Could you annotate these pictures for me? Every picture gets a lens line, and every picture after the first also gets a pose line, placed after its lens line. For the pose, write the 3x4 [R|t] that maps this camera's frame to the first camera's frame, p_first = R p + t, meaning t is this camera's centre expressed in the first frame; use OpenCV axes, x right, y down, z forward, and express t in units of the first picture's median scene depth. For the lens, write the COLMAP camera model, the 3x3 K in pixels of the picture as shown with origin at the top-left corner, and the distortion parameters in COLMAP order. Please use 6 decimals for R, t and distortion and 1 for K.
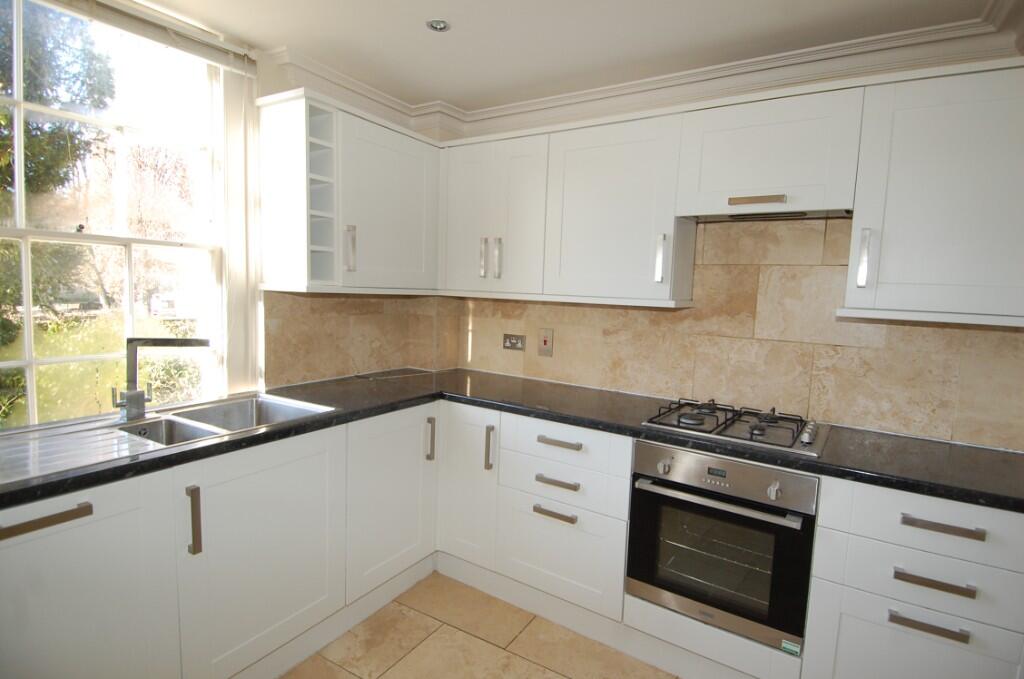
lens RADIAL K [[534.3, 0, 515.3], [0, 534.3, 339.4], [0, 0, 1]] dist [-0.000011, -0.001338]
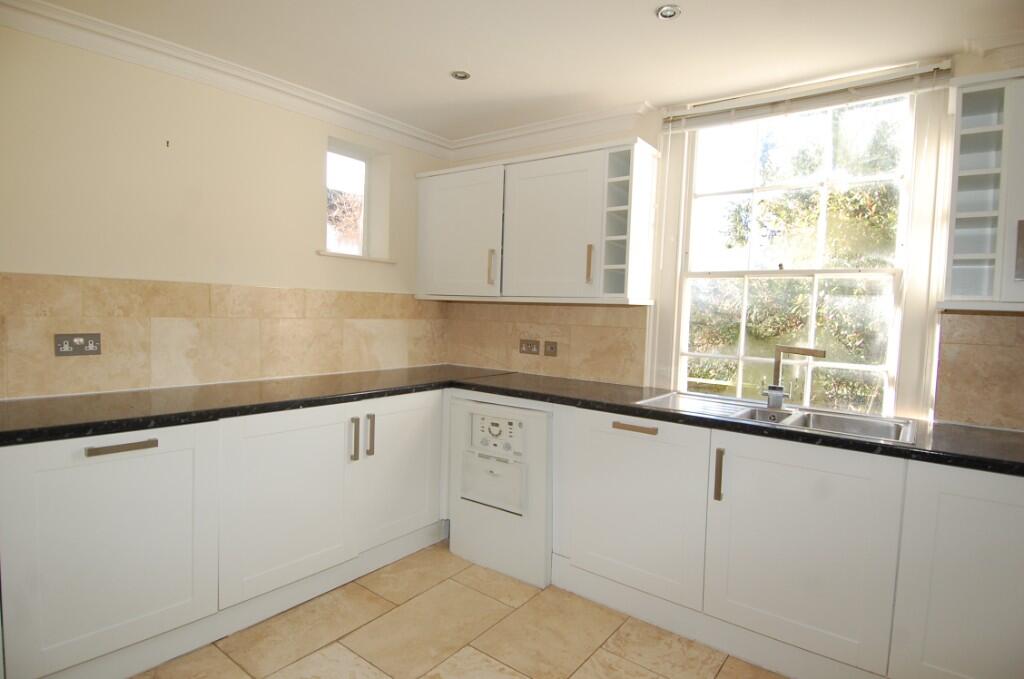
lens RADIAL K [[534.3, 0, 515.3], [0, 534.3, 339.4], [0, 0, 1]] dist [-0.000011, -0.001338]
pose [[-0.042336, 0.024348, -0.998807, 0.506299], [-0.124147, 0.991827, 0.029440, 0.018906], [0.991360, 0.125245, -0.038967, 0.345629]]
